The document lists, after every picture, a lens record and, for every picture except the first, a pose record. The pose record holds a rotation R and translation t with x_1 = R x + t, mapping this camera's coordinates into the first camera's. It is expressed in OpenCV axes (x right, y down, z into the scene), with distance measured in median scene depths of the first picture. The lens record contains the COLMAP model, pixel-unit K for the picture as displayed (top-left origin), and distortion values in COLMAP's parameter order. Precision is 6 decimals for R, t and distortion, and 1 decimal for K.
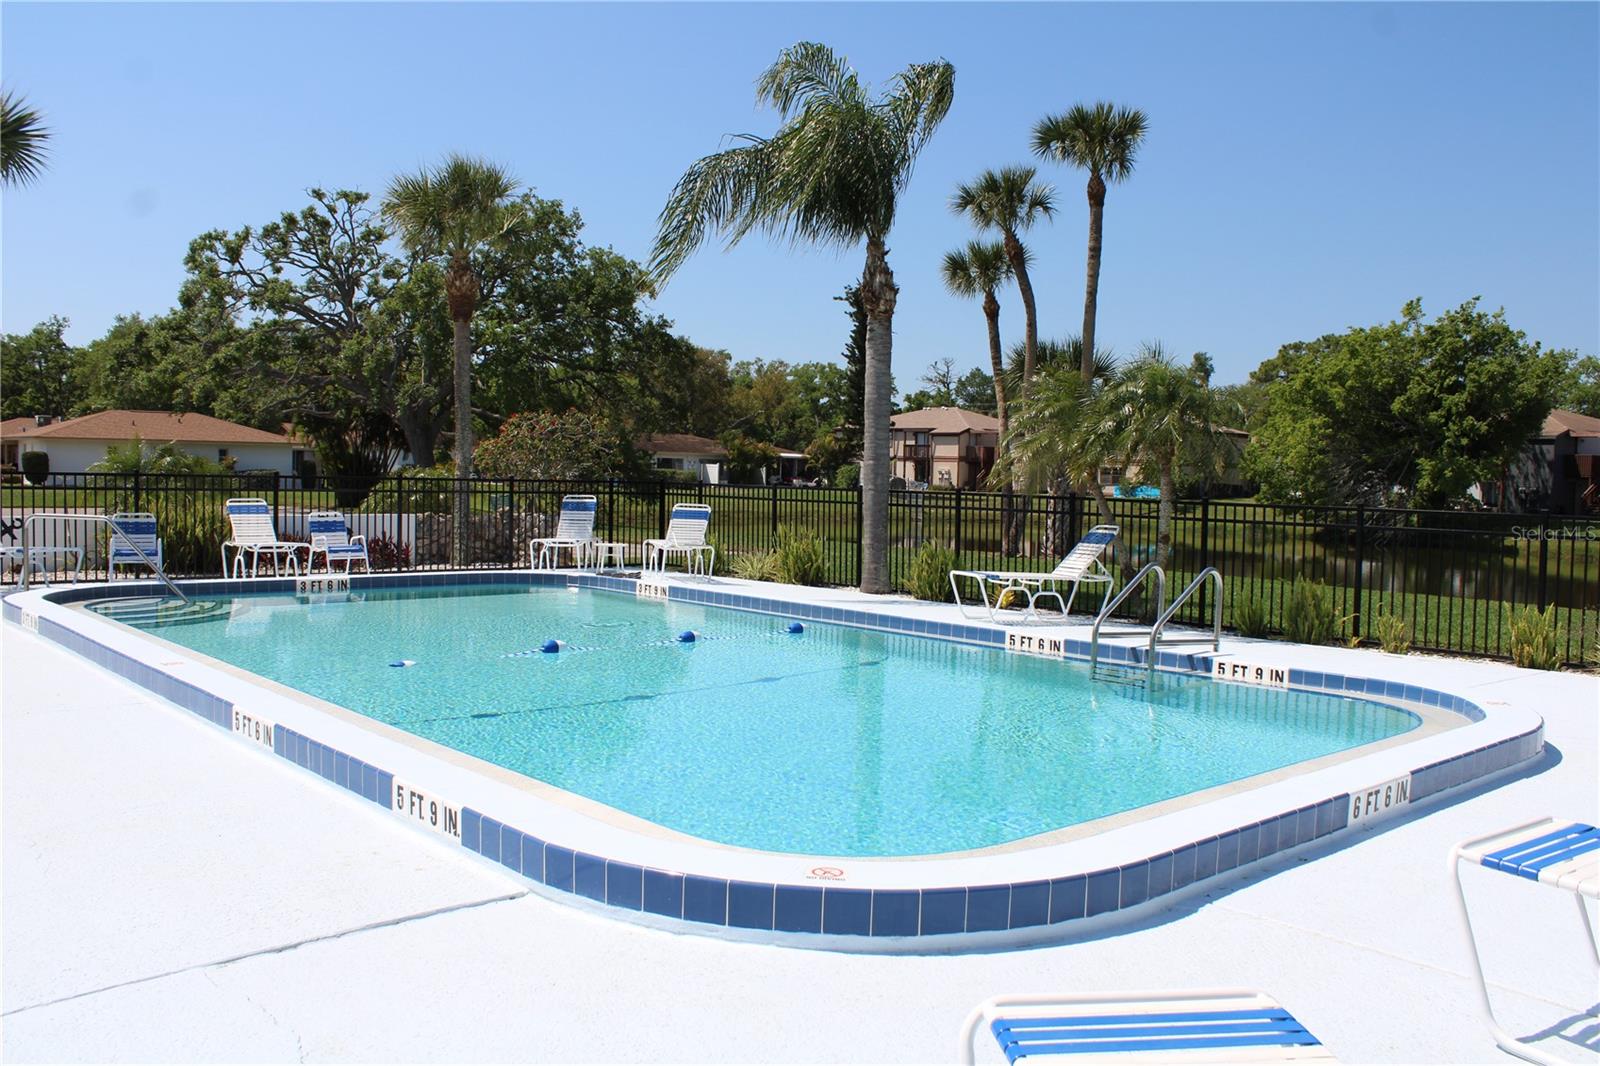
lens RADIAL K [[1331.1, 0, 817.9], [0, 1331.1, 527.7], [0, 0, 1]] dist [-0.168023, 0.143029]
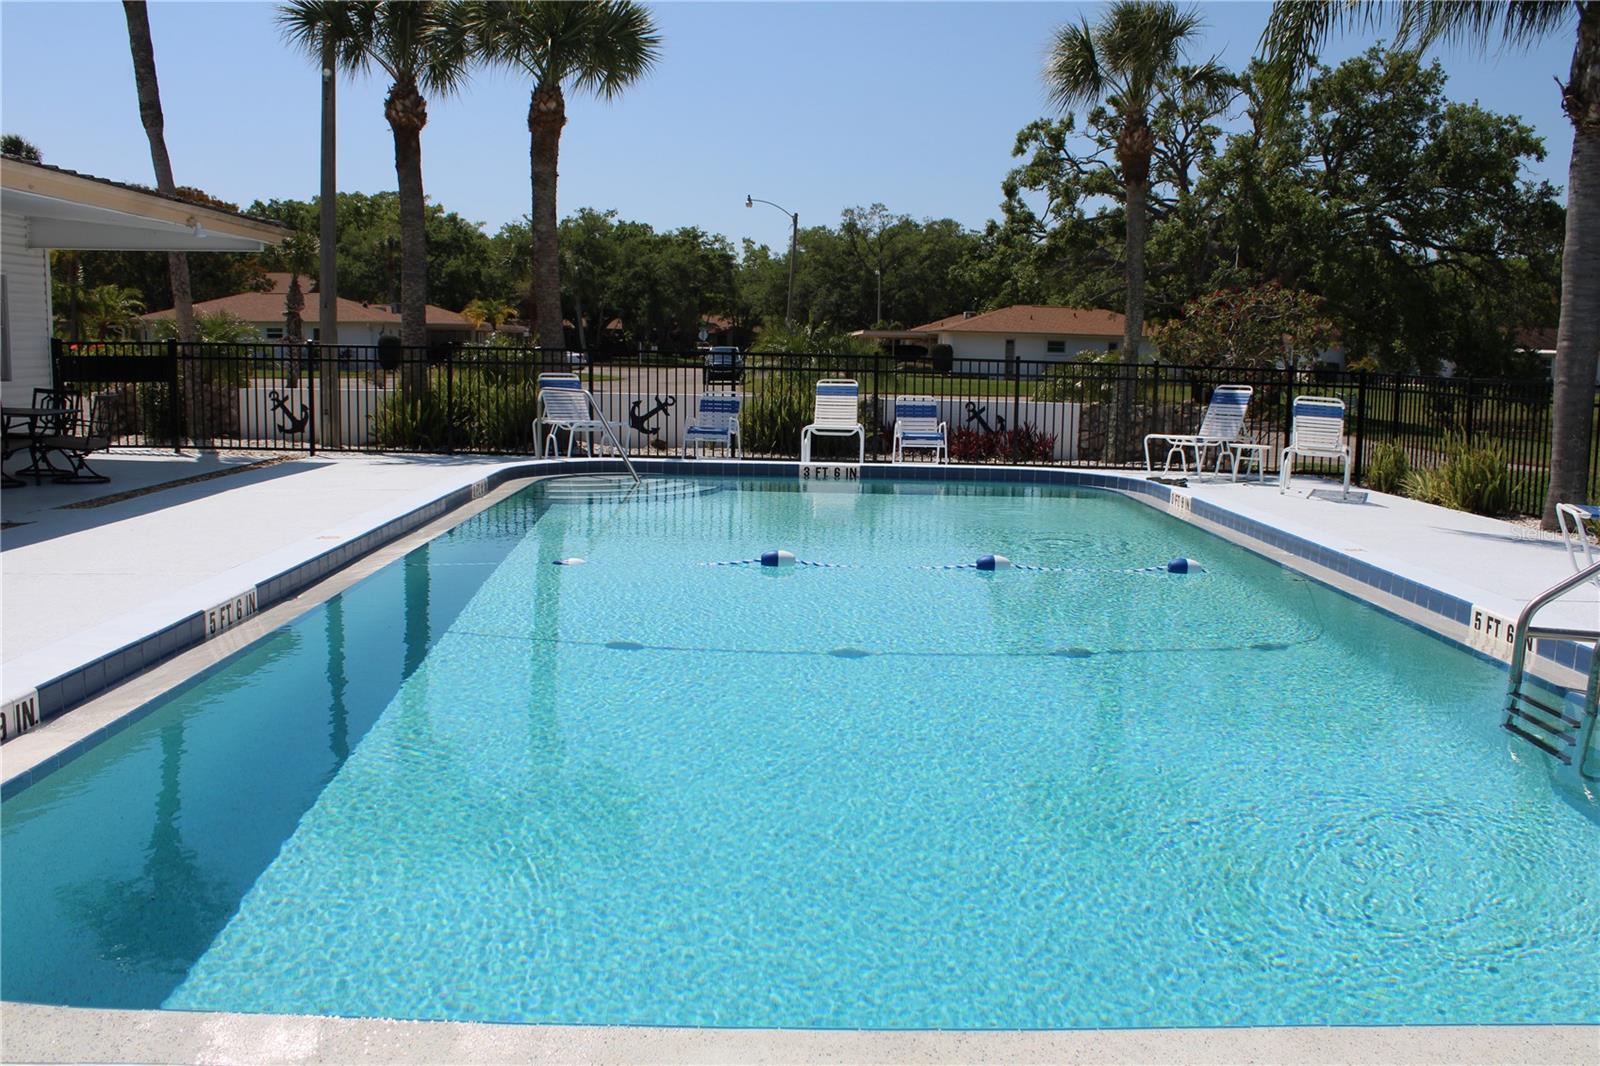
lens RADIAL K [[1331.1, 0, 817.9], [0, 1331.1, 527.7], [0, 0, 1]] dist [-0.168023, 0.143029]
pose [[0.757305, 0.081878, -0.647908, 0.163340], [-0.031728, 0.995551, 0.088725, -0.000033], [0.652290, -0.046635, 0.756533, 0.206314]]
